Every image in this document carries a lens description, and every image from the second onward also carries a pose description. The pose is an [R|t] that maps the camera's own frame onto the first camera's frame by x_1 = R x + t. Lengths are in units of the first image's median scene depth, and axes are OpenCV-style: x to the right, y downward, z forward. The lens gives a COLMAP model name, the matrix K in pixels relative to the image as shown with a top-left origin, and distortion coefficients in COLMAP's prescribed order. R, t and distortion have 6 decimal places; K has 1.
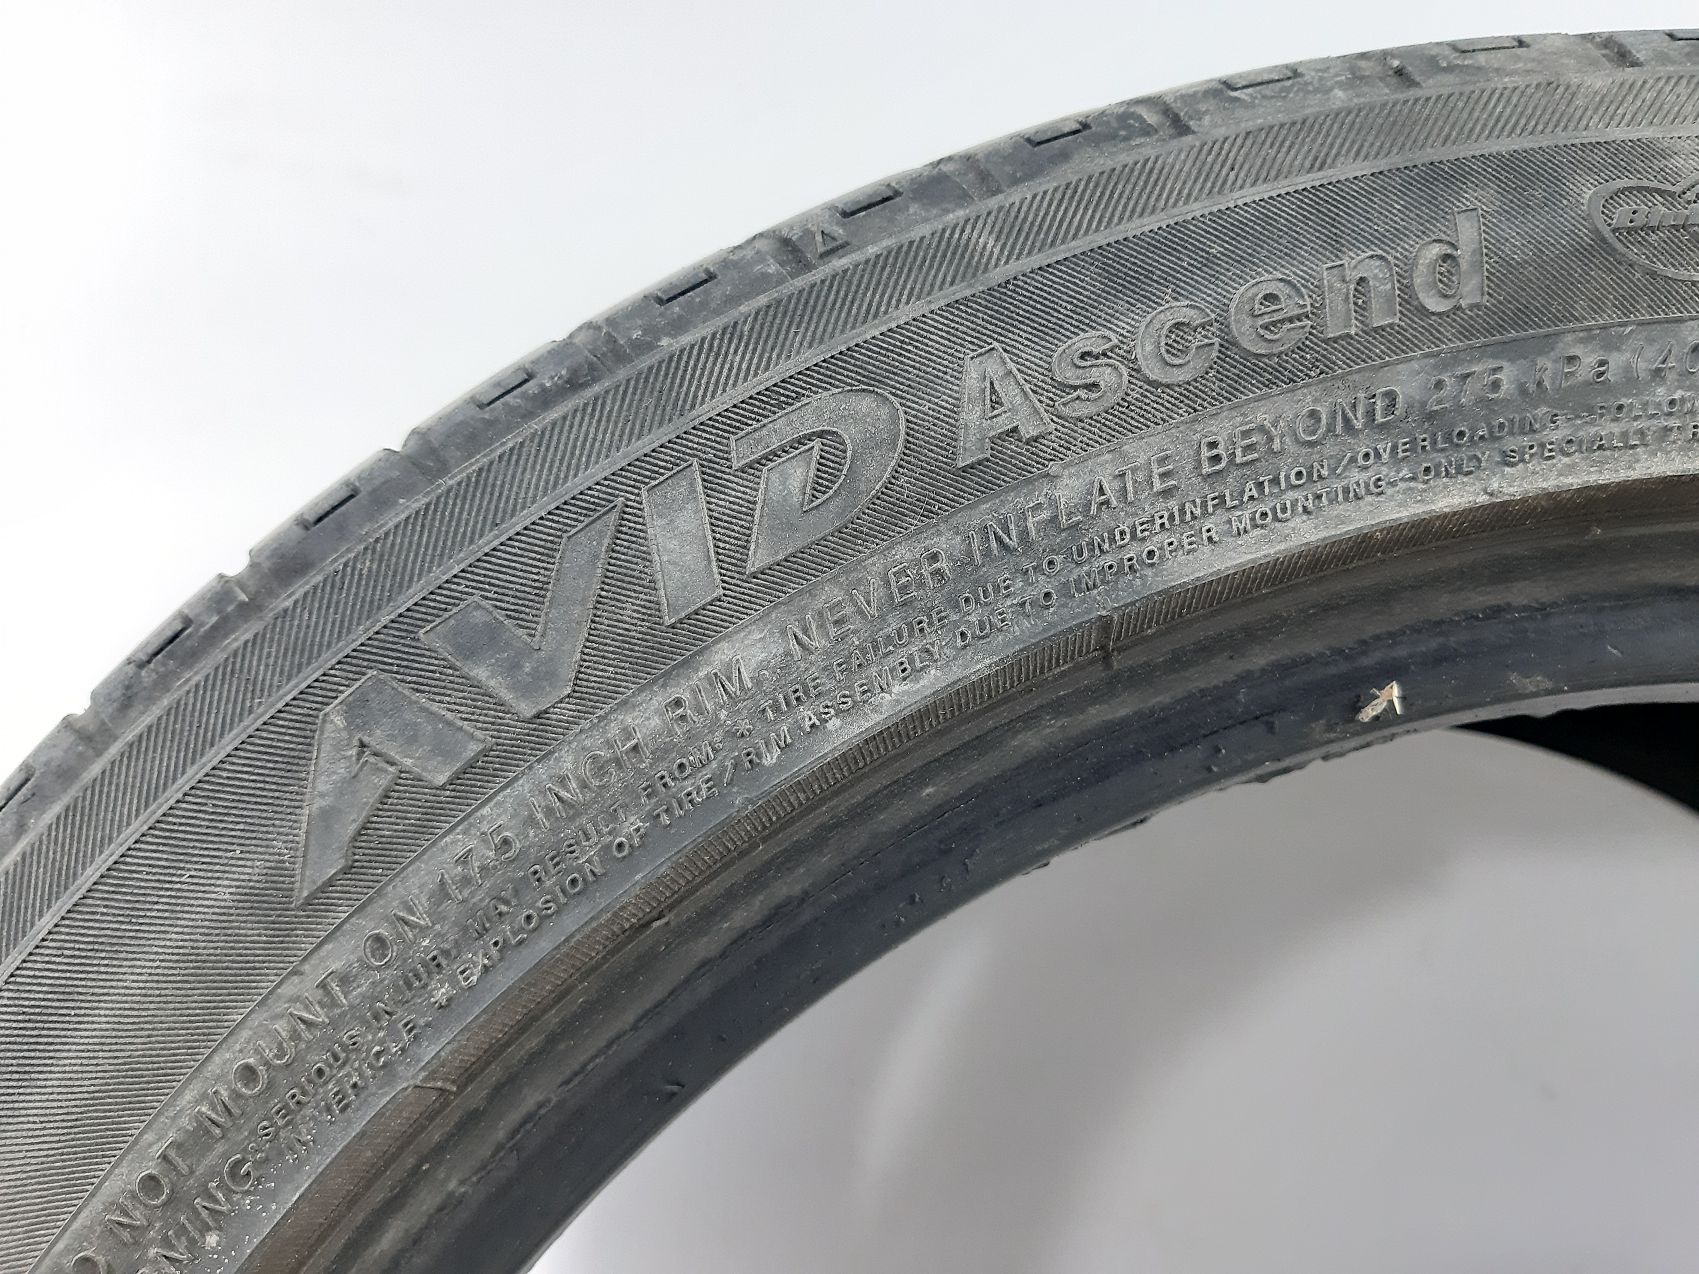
lens RADIAL K [[1292.7, 0, 853.5], [0, 1292.7, 632.0], [0, 0, 1]] dist [0.057949, -0.150432]
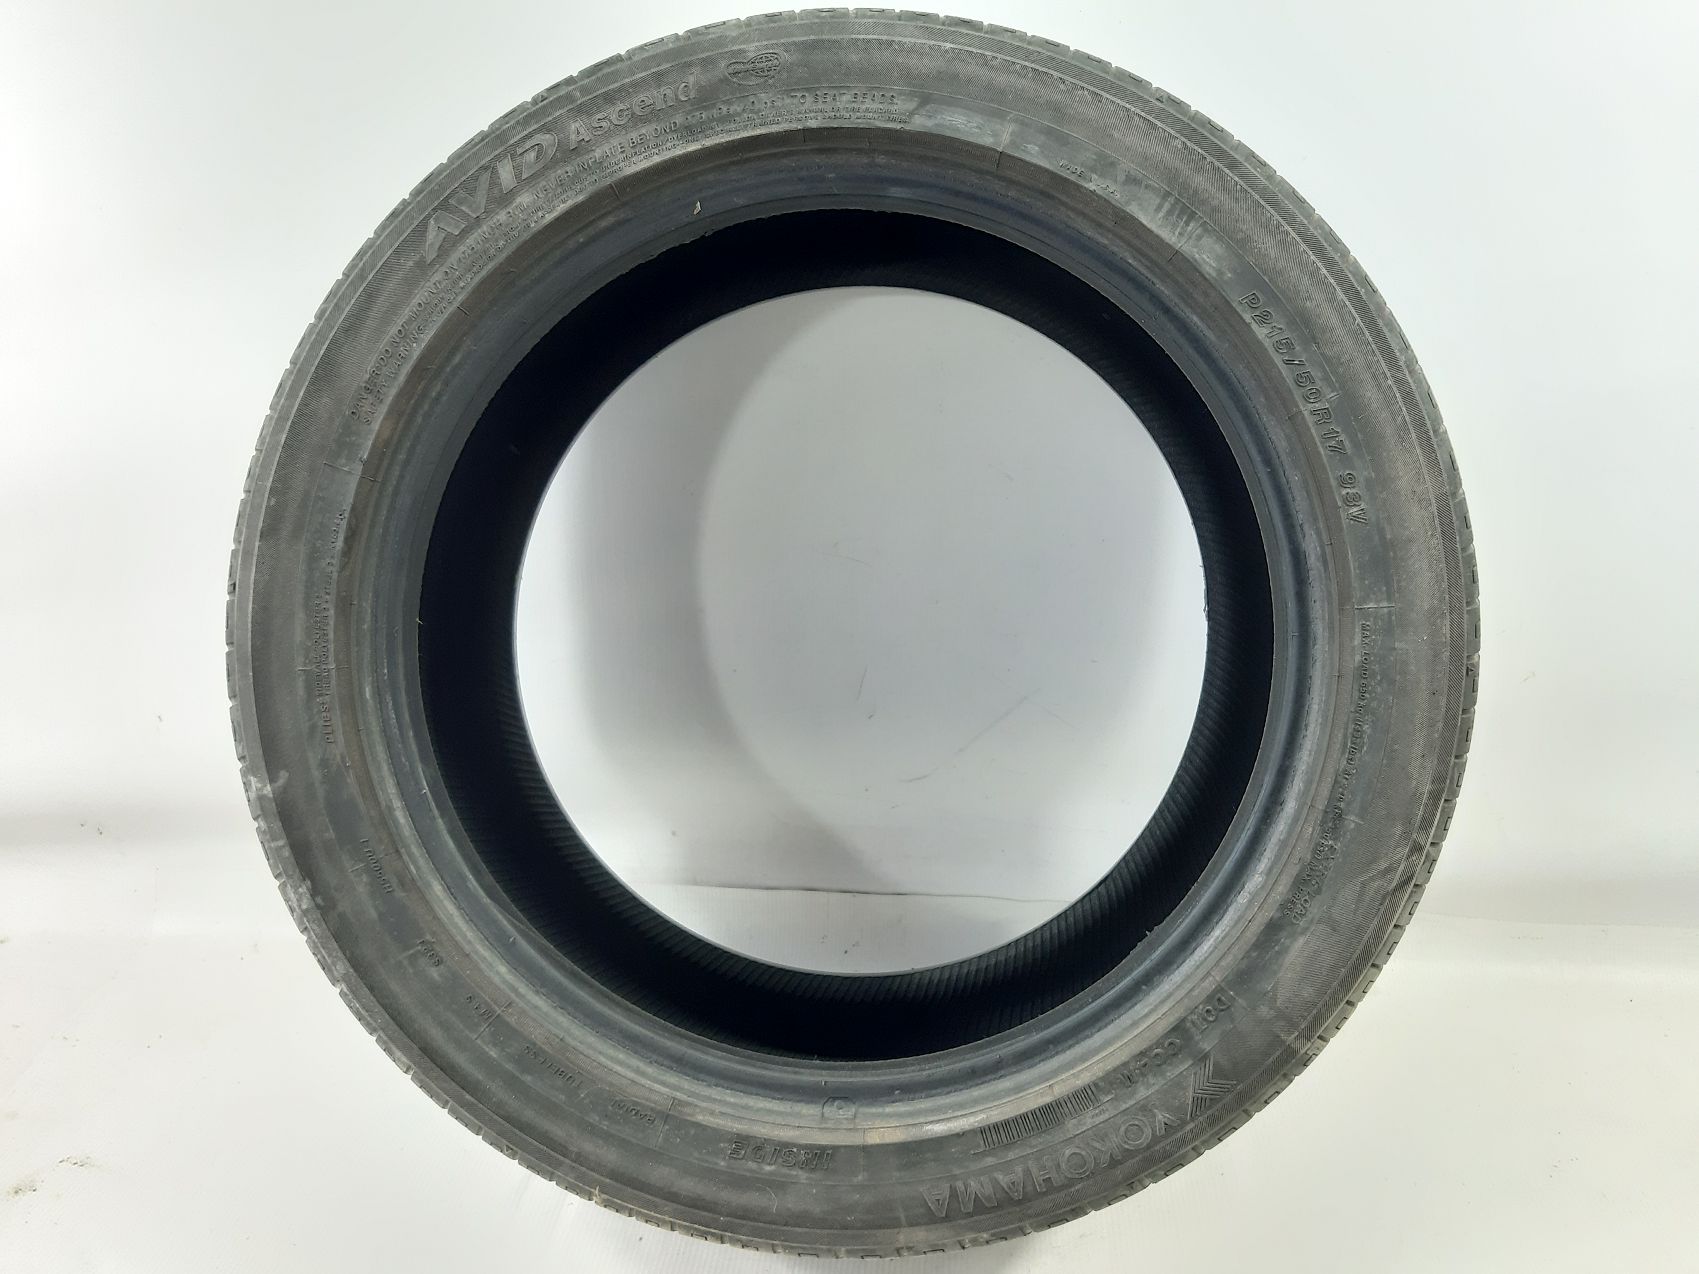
lens RADIAL K [[1292.7, 0, 853.5], [0, 1292.7, 632.0], [0, 0, 1]] dist [0.057949, -0.150432]
pose [[0.993713, -0.059053, -0.095121, 1.278717], [0.066734, 0.994582, 0.079708, 1.131416], [0.089898, -0.085554, 0.992269, -3.165375]]
